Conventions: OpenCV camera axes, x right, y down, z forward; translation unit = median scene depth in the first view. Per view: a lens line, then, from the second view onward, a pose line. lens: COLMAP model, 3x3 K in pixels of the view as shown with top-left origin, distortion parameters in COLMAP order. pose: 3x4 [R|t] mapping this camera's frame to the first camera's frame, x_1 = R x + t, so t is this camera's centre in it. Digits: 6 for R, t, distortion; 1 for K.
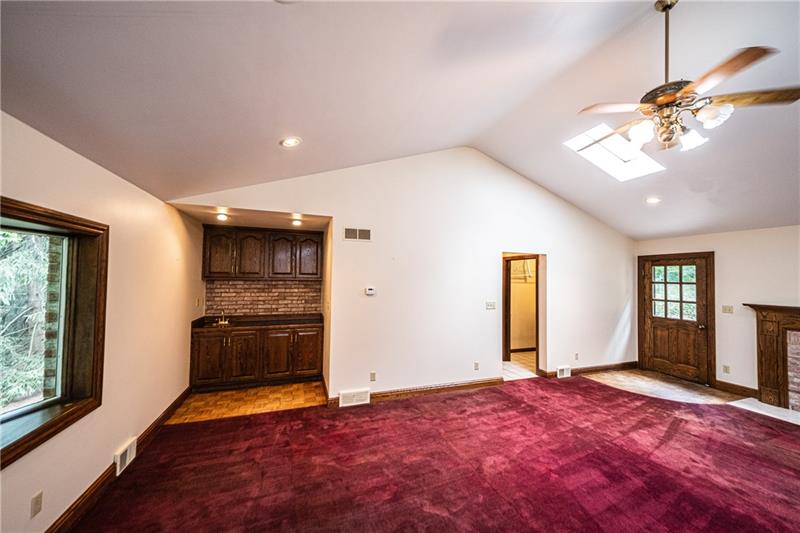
lens RADIAL K [[290.1, 0, 407.3], [0, 290.1, 272.4], [0, 0, 1]] dist [0.005397, -0.000302]
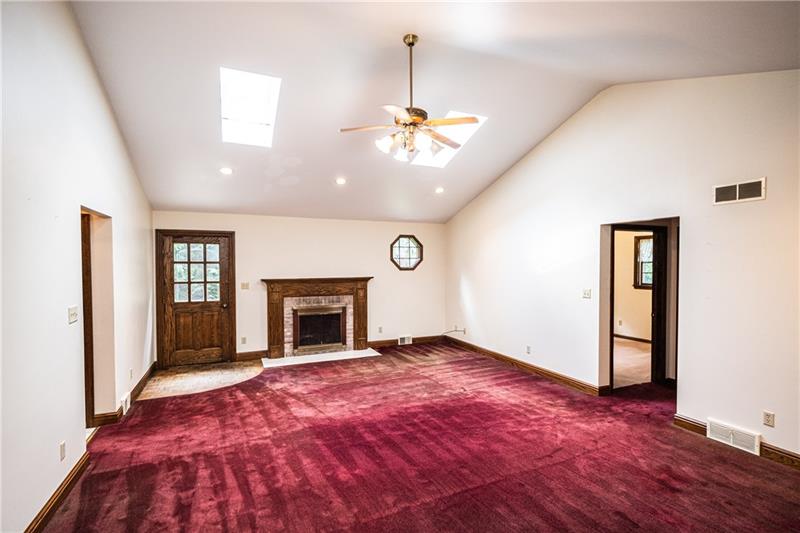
lens RADIAL K [[382.4, 0, 403.0], [0, 382.4, 269.8], [0, 0, 1]] dist [0.003976, -0.000411]
pose [[-0.044552, -0.032361, 0.998483, -0.355438], [-0.019128, 0.999320, 0.031534, 0.010724], [-0.998824, -0.017694, -0.045140, 0.476267]]
